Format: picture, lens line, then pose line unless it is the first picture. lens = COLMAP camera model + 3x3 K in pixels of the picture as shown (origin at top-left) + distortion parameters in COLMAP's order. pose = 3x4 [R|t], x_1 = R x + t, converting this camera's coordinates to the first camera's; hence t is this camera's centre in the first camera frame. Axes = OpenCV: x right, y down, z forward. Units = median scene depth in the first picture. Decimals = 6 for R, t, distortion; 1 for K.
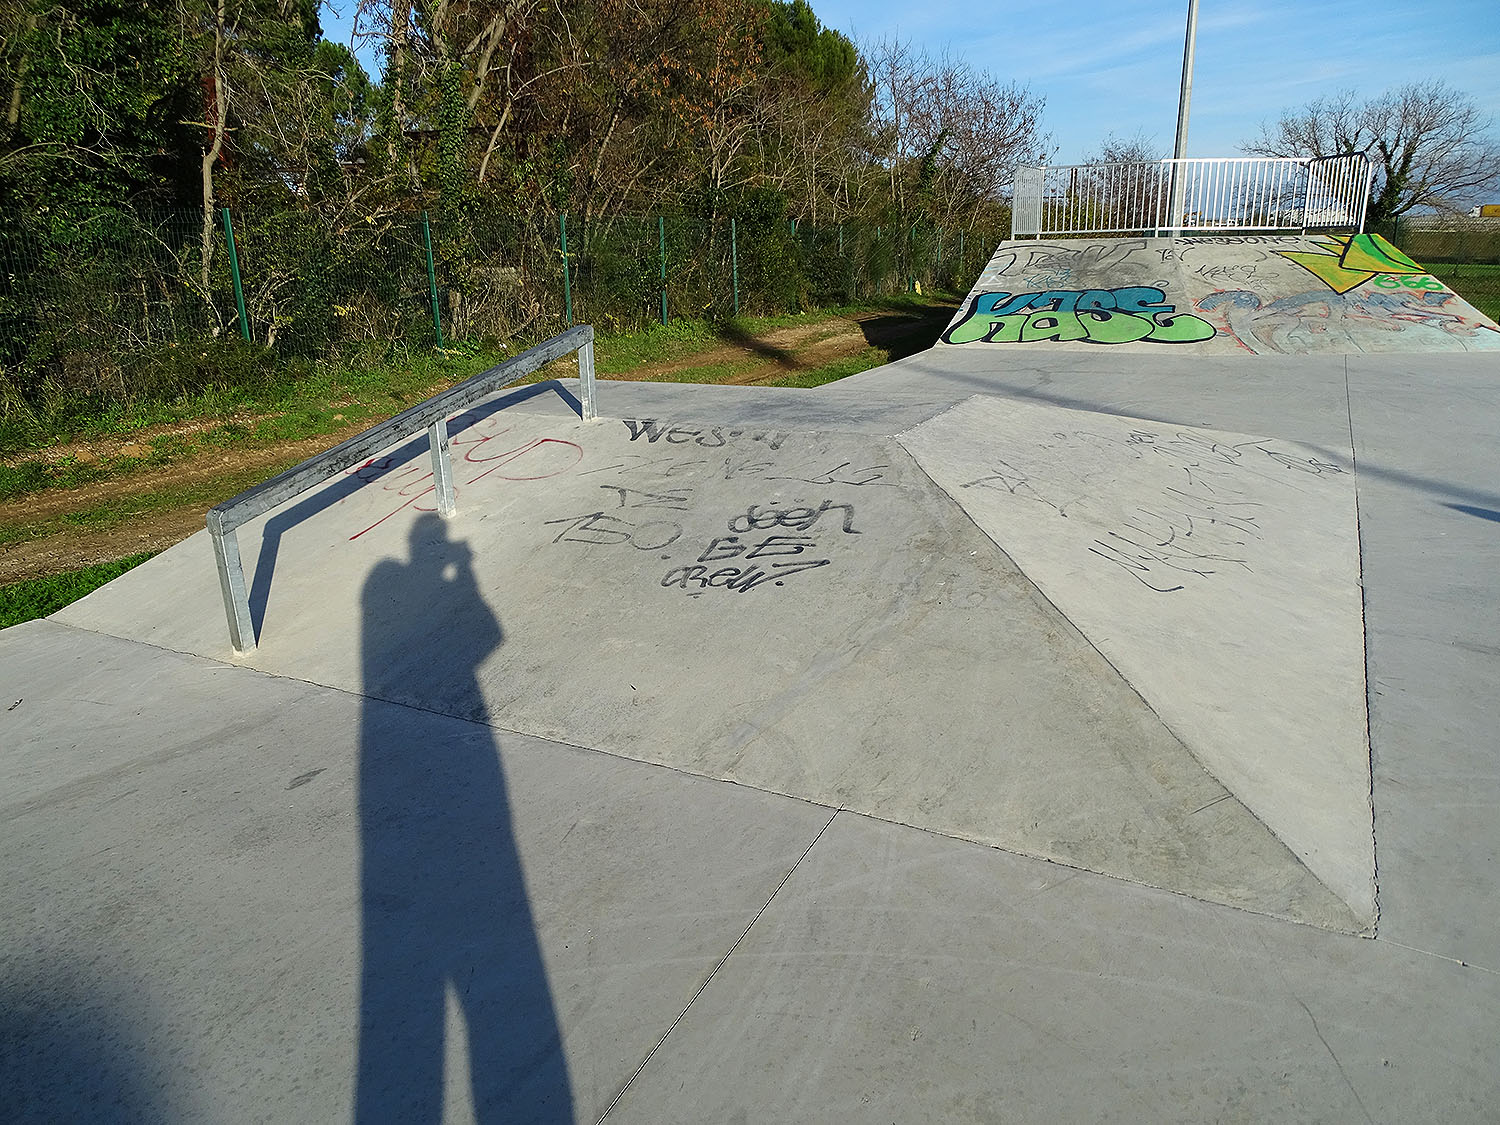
lens RADIAL K [[1057.1, 0, 741.9], [0, 1057.1, 554.3], [0, 0, 1]] dist [-0.008742, -0.000981]
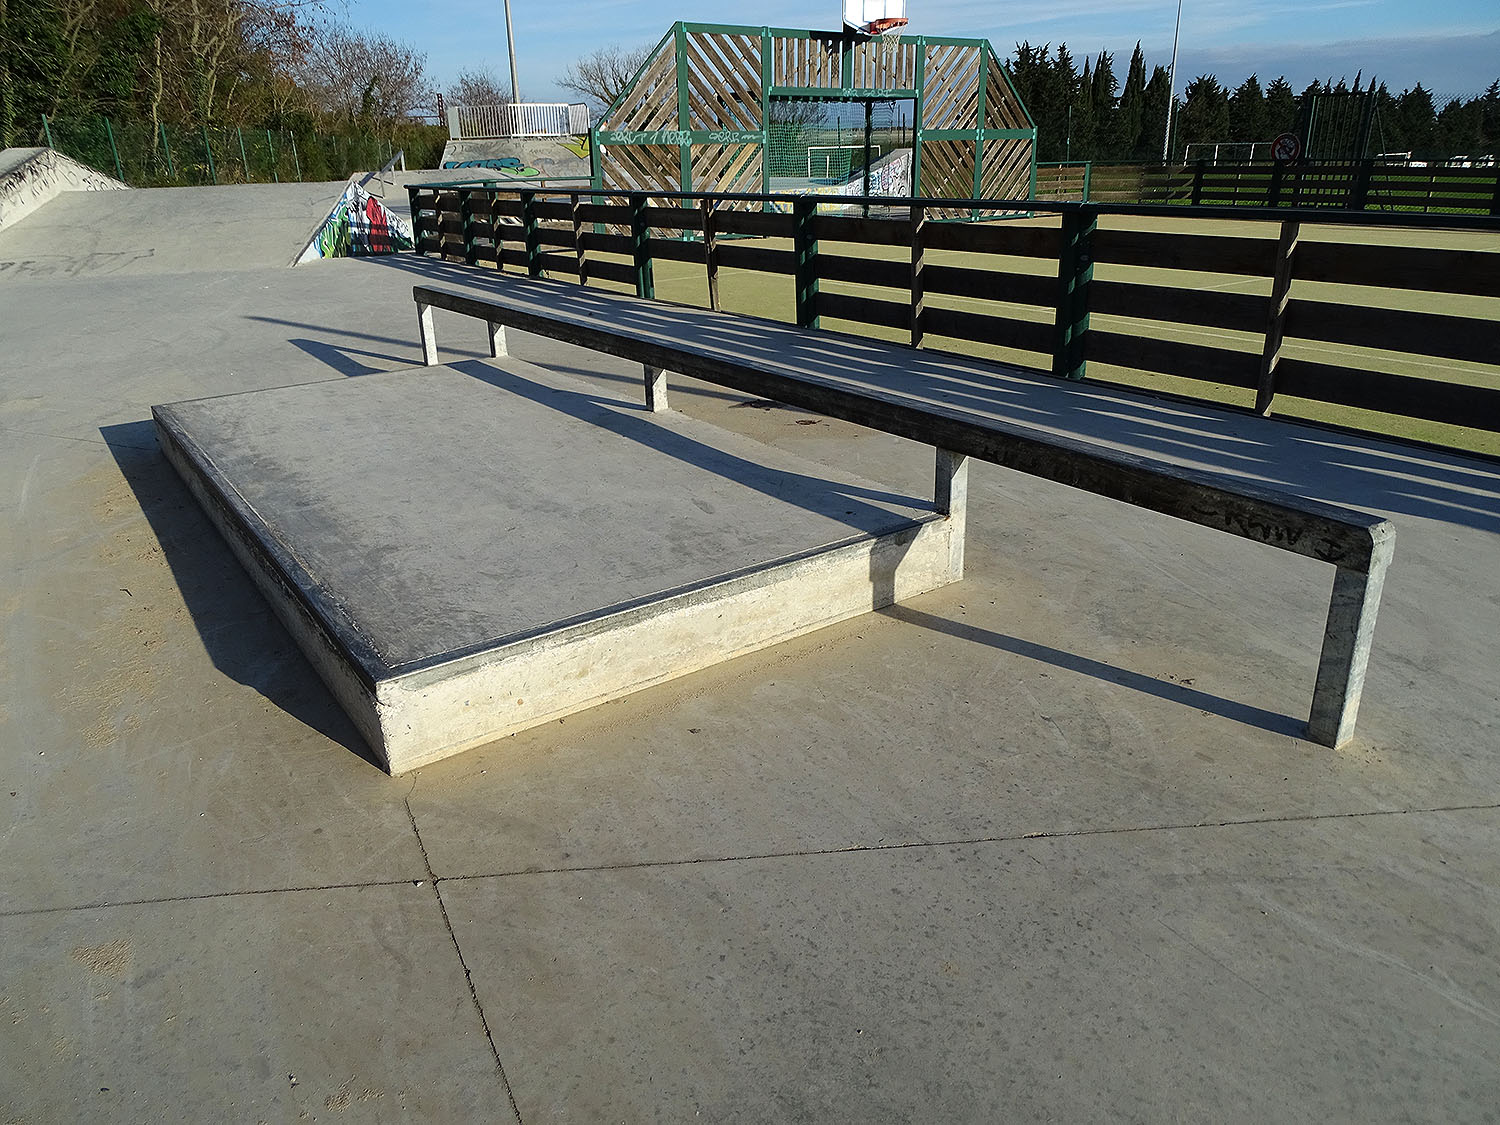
lens RADIAL K [[1057.1, 0, 749.6], [0, 1057.1, 568.9], [0, 0, 1]] dist [-0.008742, -0.000981]
pose [[0.843598, -0.202635, 0.497274, -0.564758], [0.162031, 0.978959, 0.124040, 0.465743], [-0.511945, -0.024067, 0.858681, -1.414301]]
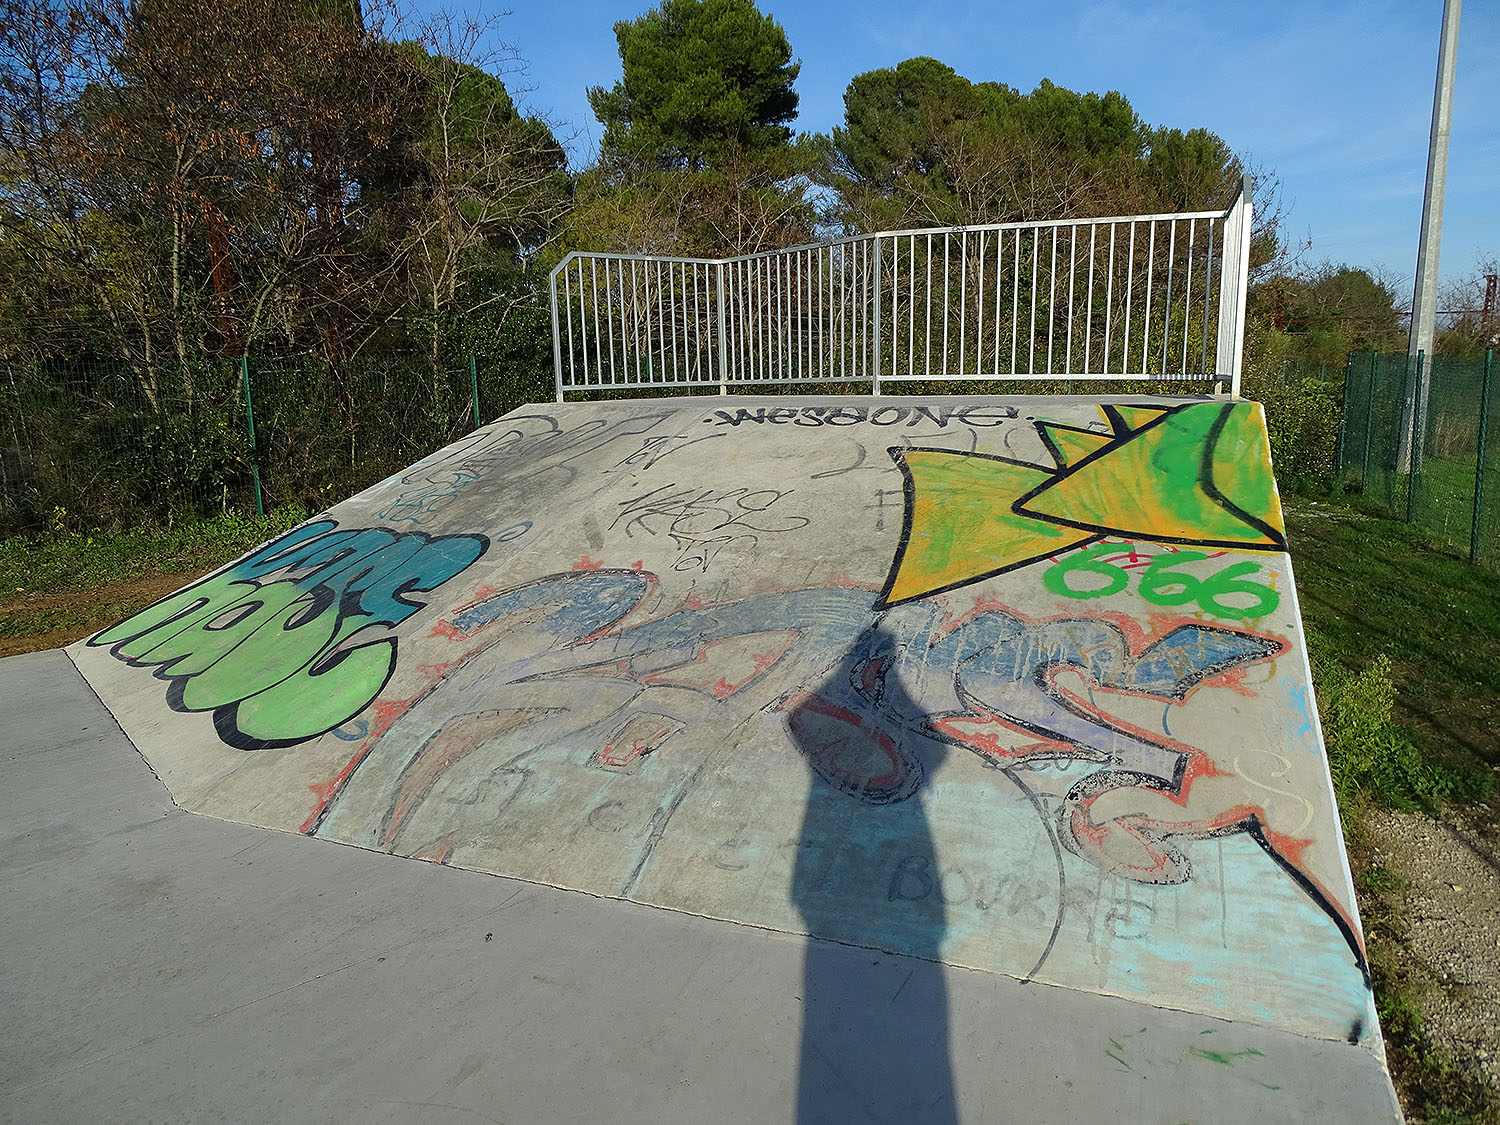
lens RADIAL K [[1057.1, 0, 752.2], [0, 1057.1, 568.7], [0, 0, 1]] dist [-0.008742, -0.000981]
pose [[0.929241, 0.067838, -0.363192, 0.578712], [-0.101577, 0.992027, -0.074596, -0.207834], [0.355236, 0.106210, 0.928723, 0.626735]]
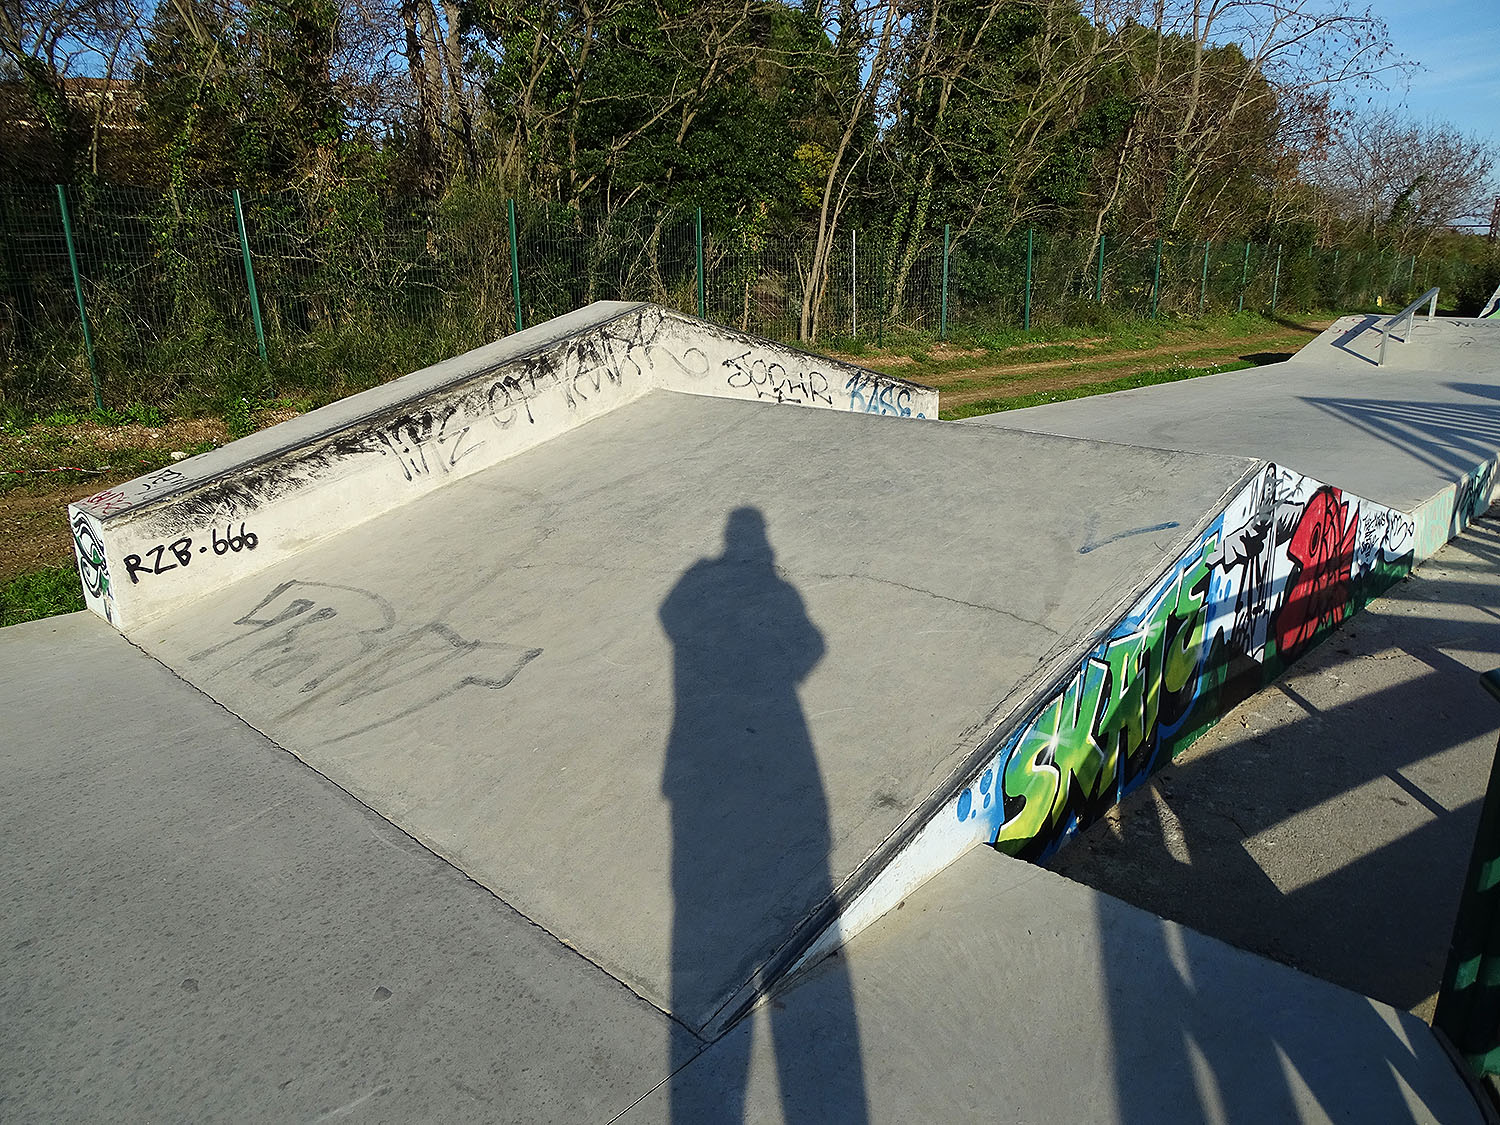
lens RADIAL K [[1057.1, 0, 750.4], [0, 1057.1, 568.9], [0, 0, 1]] dist [-0.008742, -0.000981]
pose [[0.960618, 0.097197, -0.260320, -0.402512], [-0.097831, 0.995147, 0.010553, 0.251236], [0.260083, 0.015330, 0.965465, -0.803198]]
